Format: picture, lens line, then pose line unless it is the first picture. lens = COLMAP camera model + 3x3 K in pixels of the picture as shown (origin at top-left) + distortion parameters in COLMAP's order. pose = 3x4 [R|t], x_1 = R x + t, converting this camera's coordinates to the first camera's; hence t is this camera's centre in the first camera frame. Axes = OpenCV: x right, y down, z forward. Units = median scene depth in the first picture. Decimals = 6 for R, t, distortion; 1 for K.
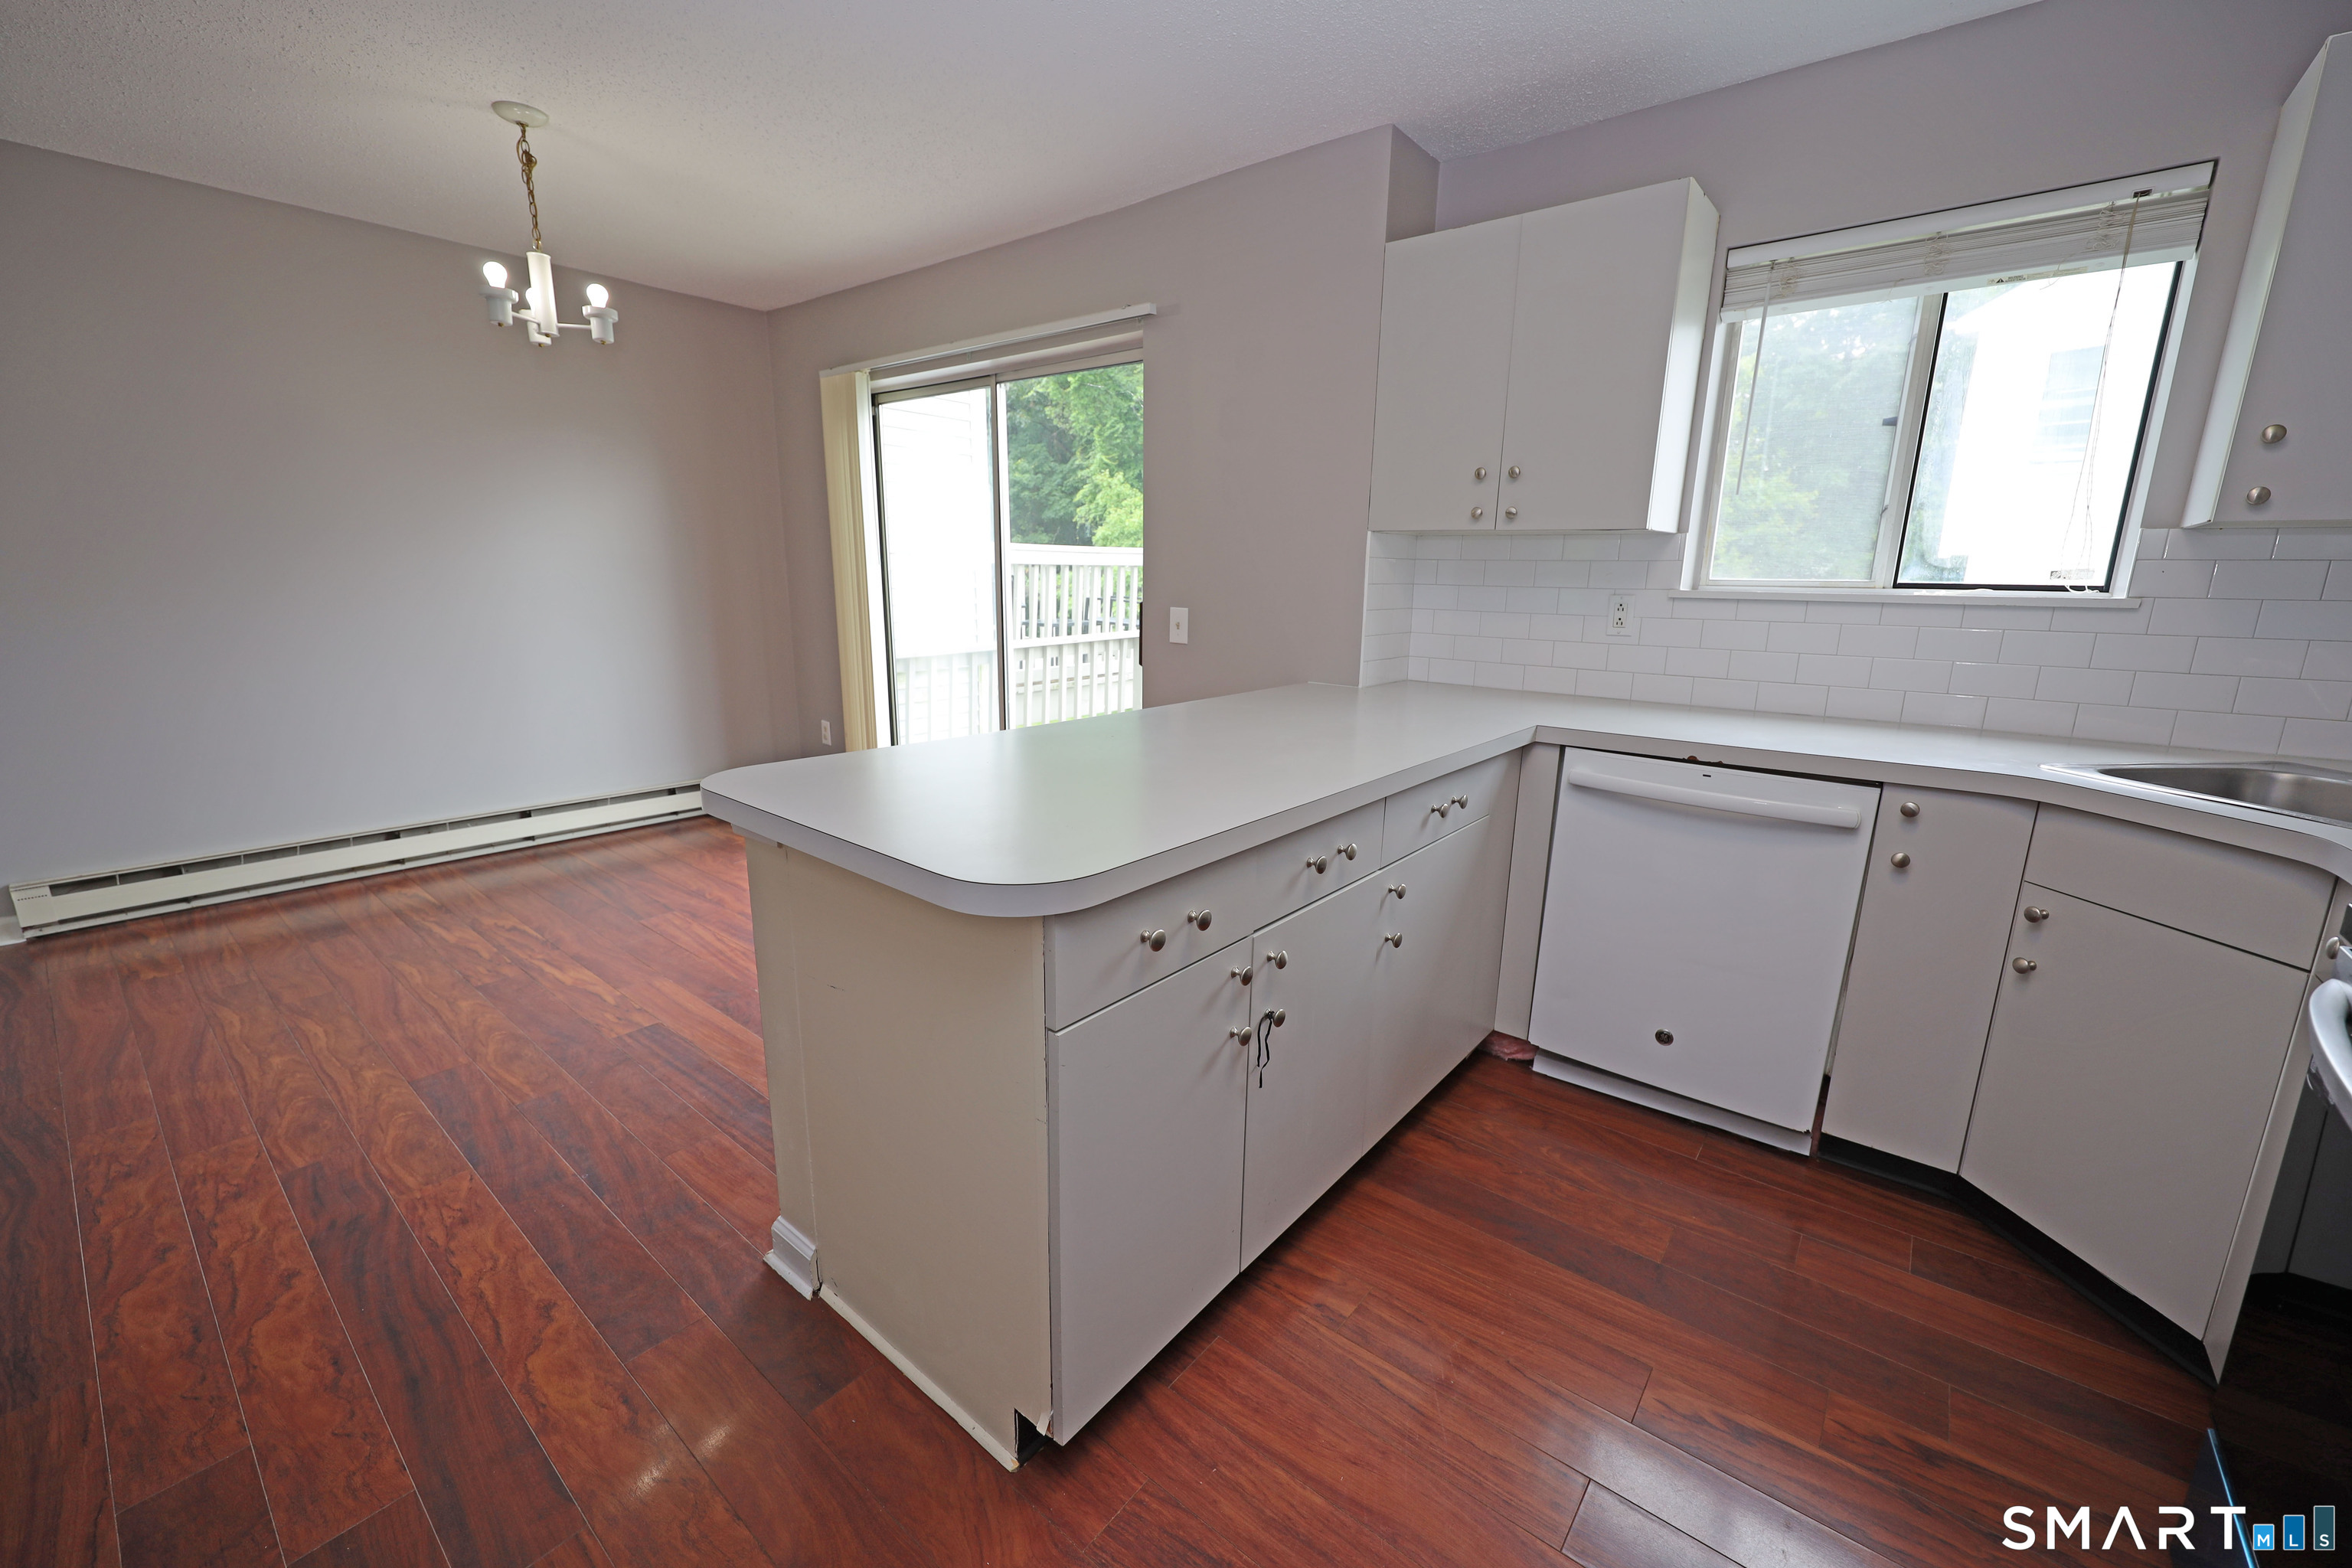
lens RADIAL K [[935.8, 0, 1175.3], [0, 935.8, 781.2], [0, 0, 1]] dist [-0.001725, -0.000135]
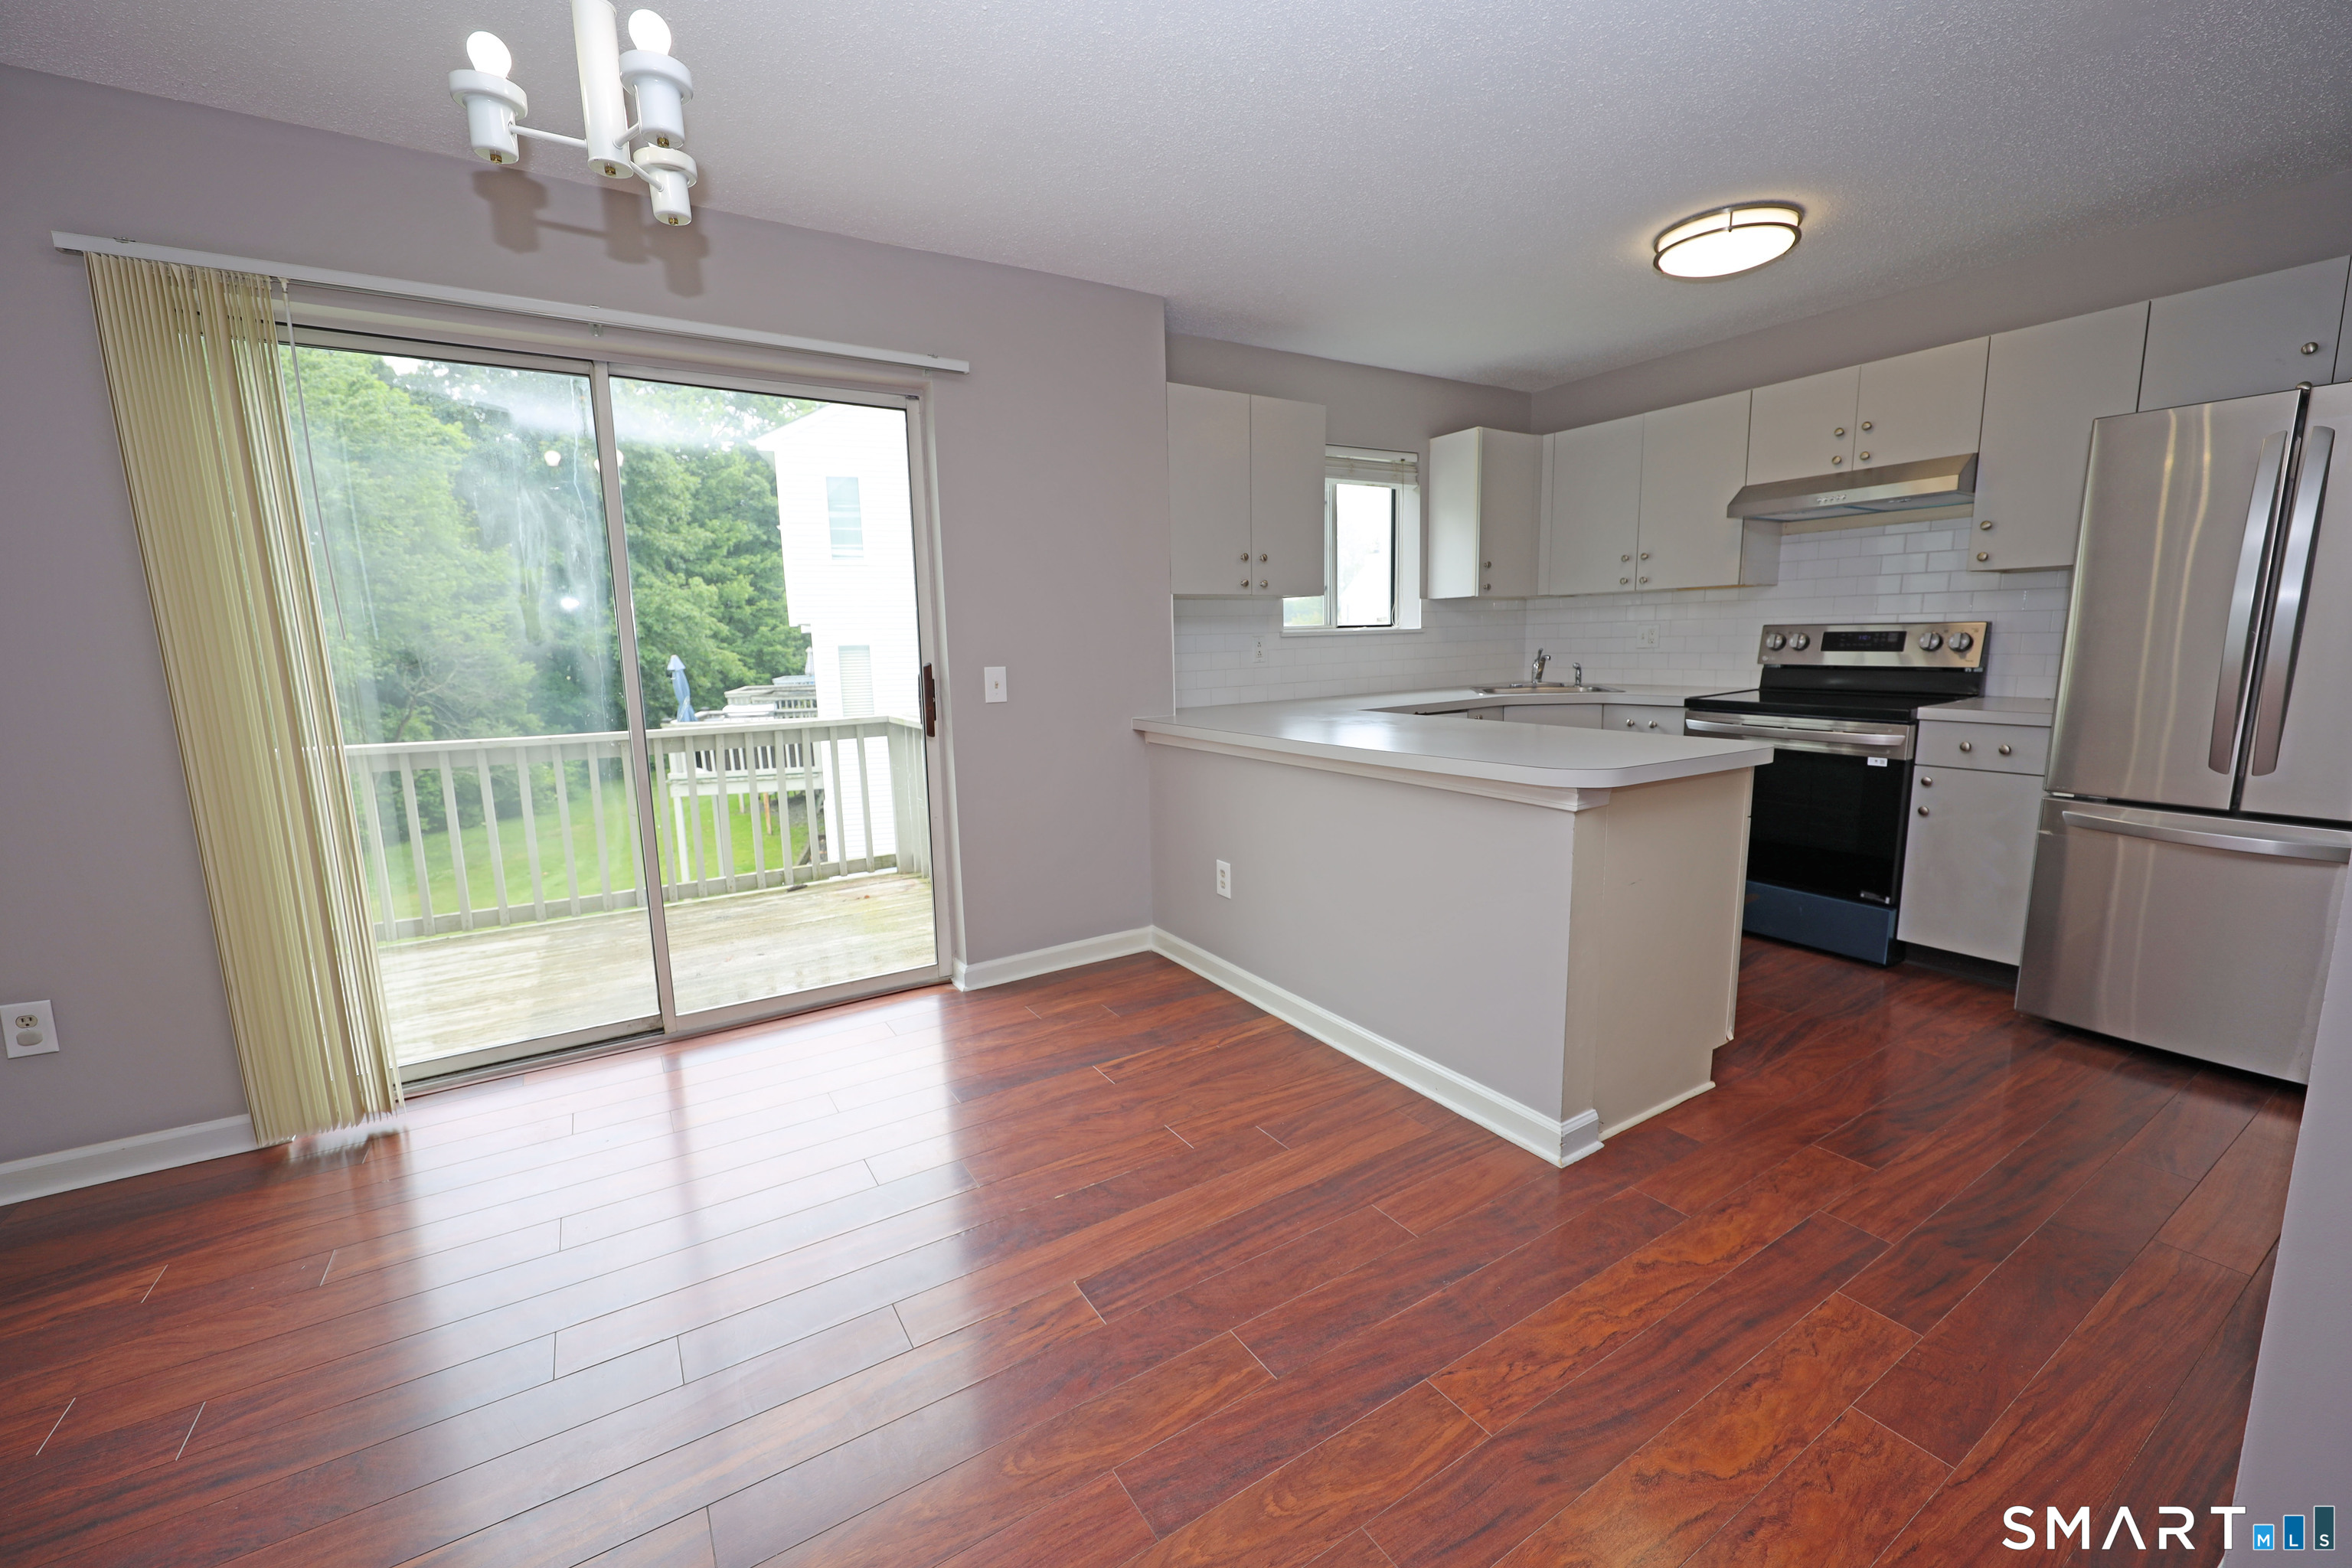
lens RADIAL K [[935.8, 0, 1176.2], [0, 935.8, 789.3], [0, 0, 1]] dist [-0.001725, -0.000135]
pose [[0.319589, -0.175144, 0.931229, -1.018650], [0.240115, 0.965661, 0.099215, -0.129971], [-0.916628, 0.191894, 0.350670, 0.576664]]
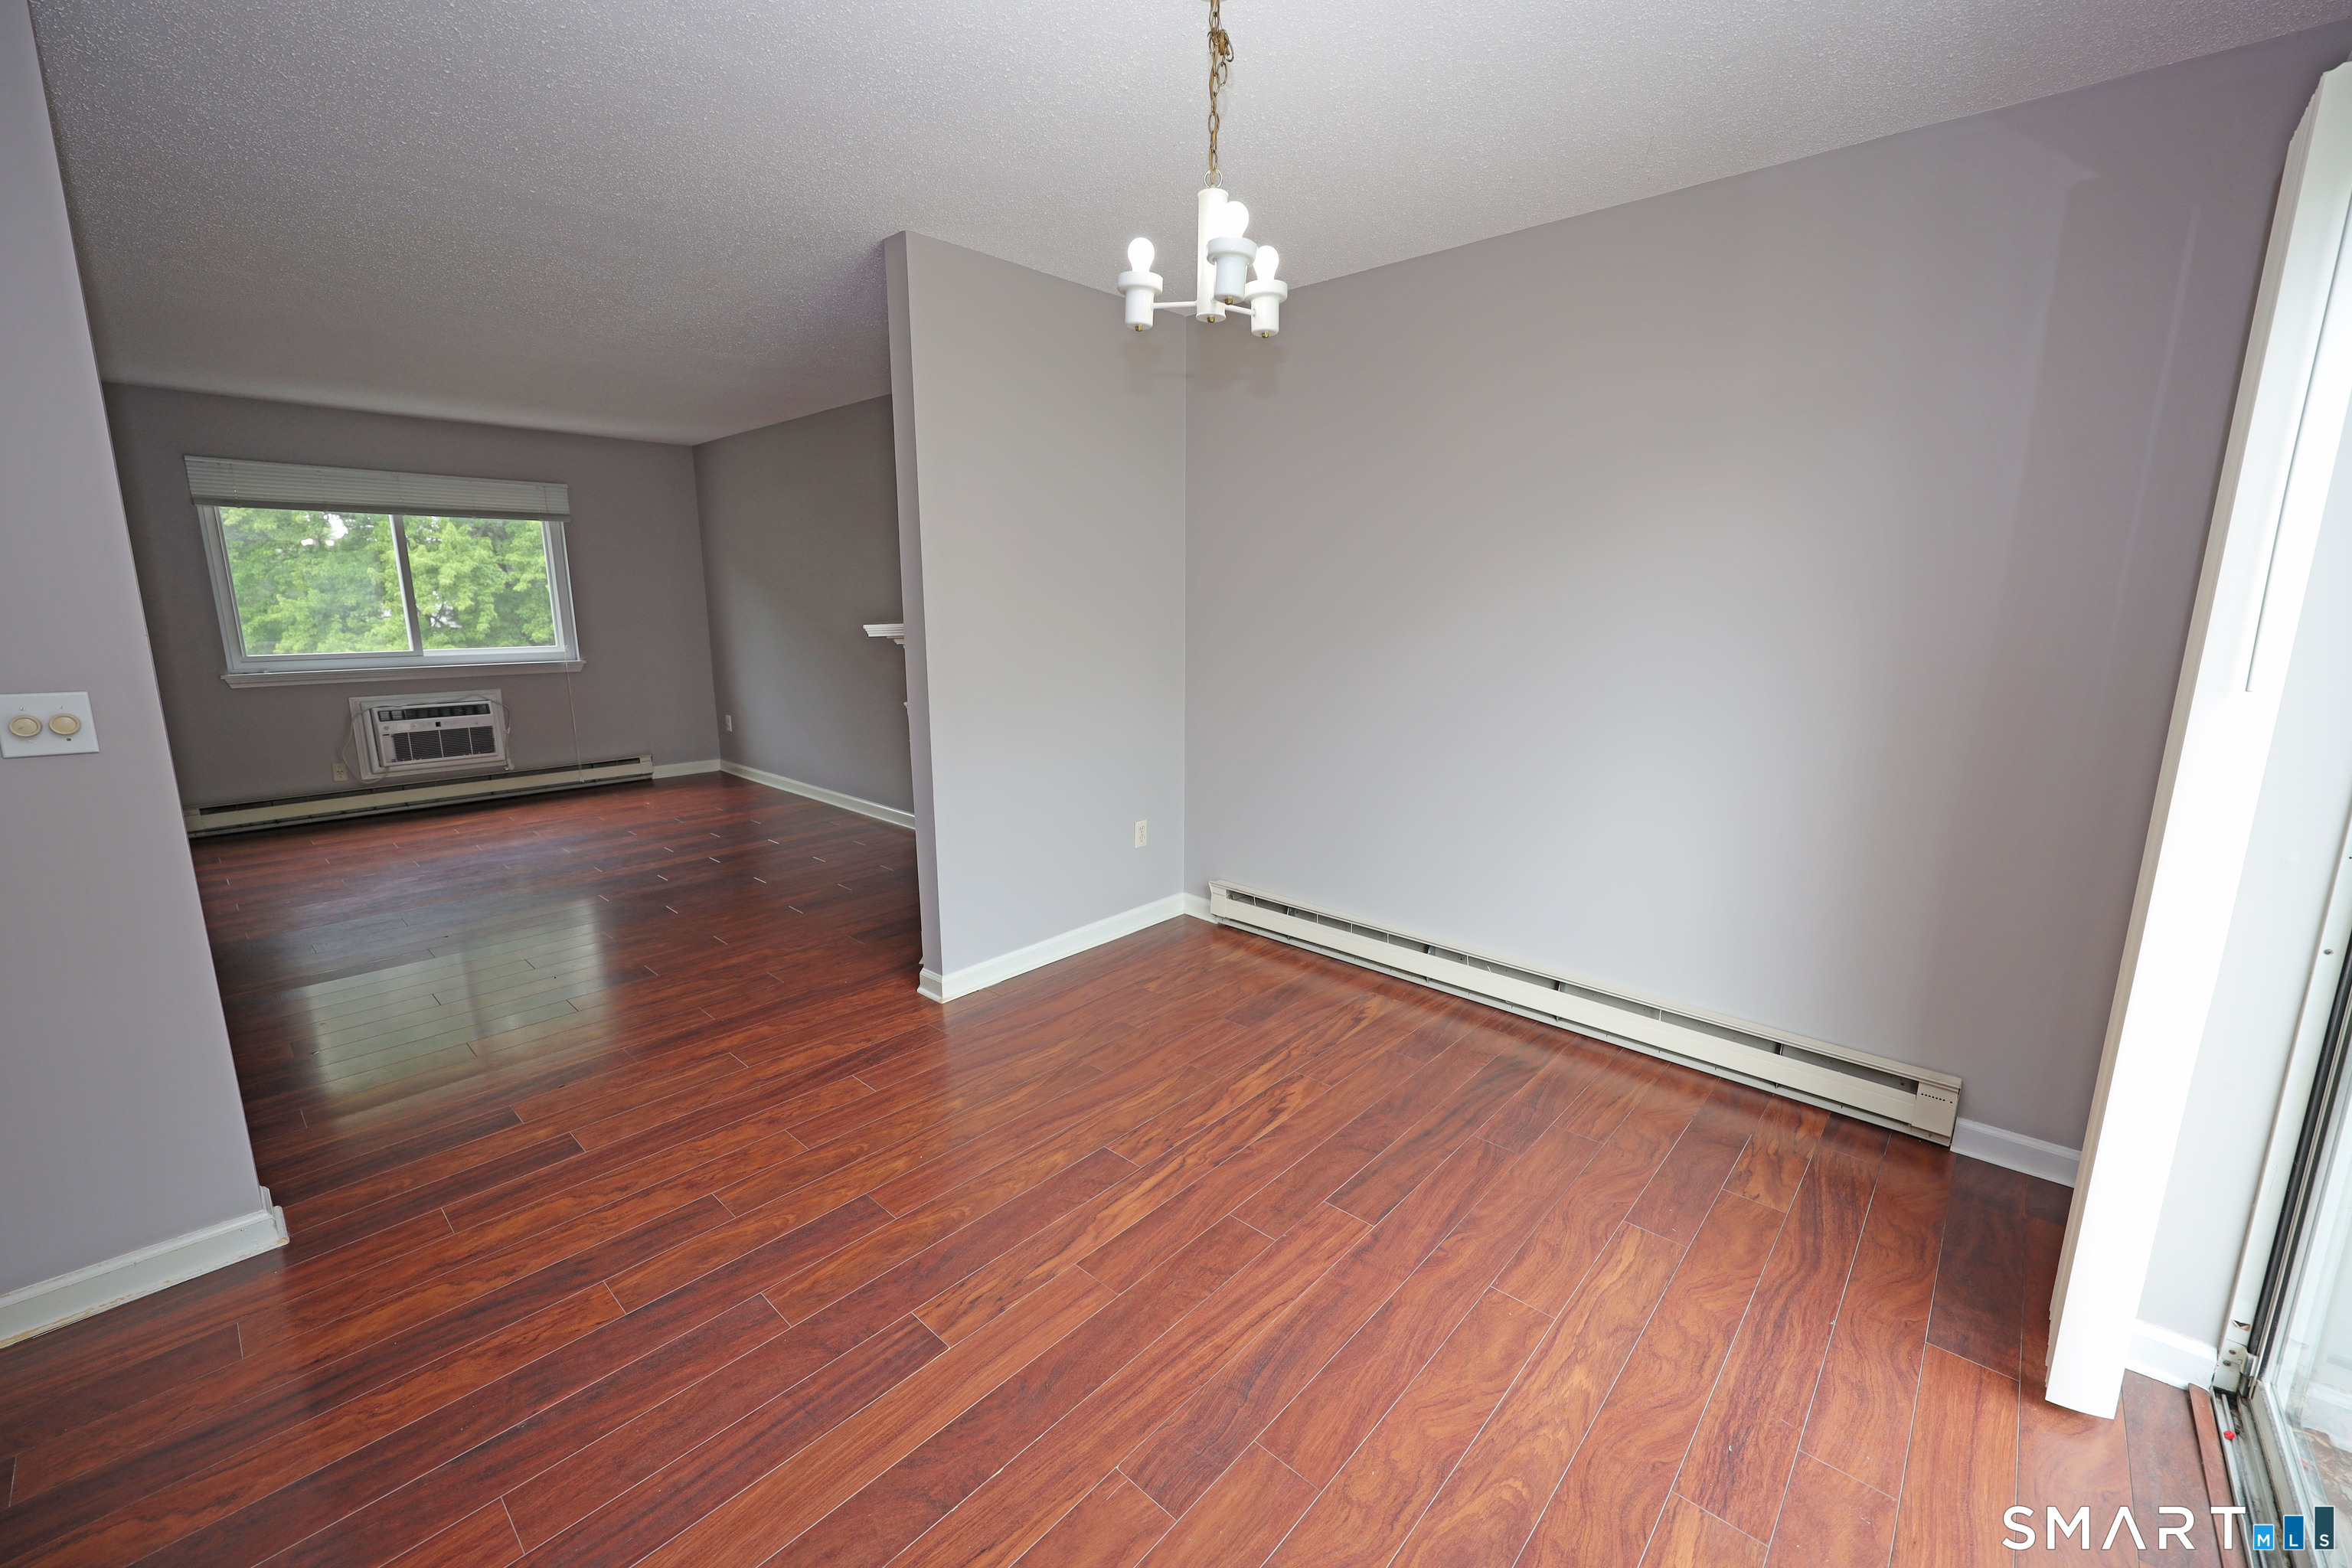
lens RADIAL K [[935.8, 0, 1181.8], [0, 935.8, 783.1], [0, 0, 1]] dist [-0.001725, -0.000135]
pose [[-0.048869, 0.177632, -0.982883, 0.023138], [-0.229231, 0.955797, 0.184134, -0.267088], [0.972145, 0.234305, -0.005990, 0.990696]]
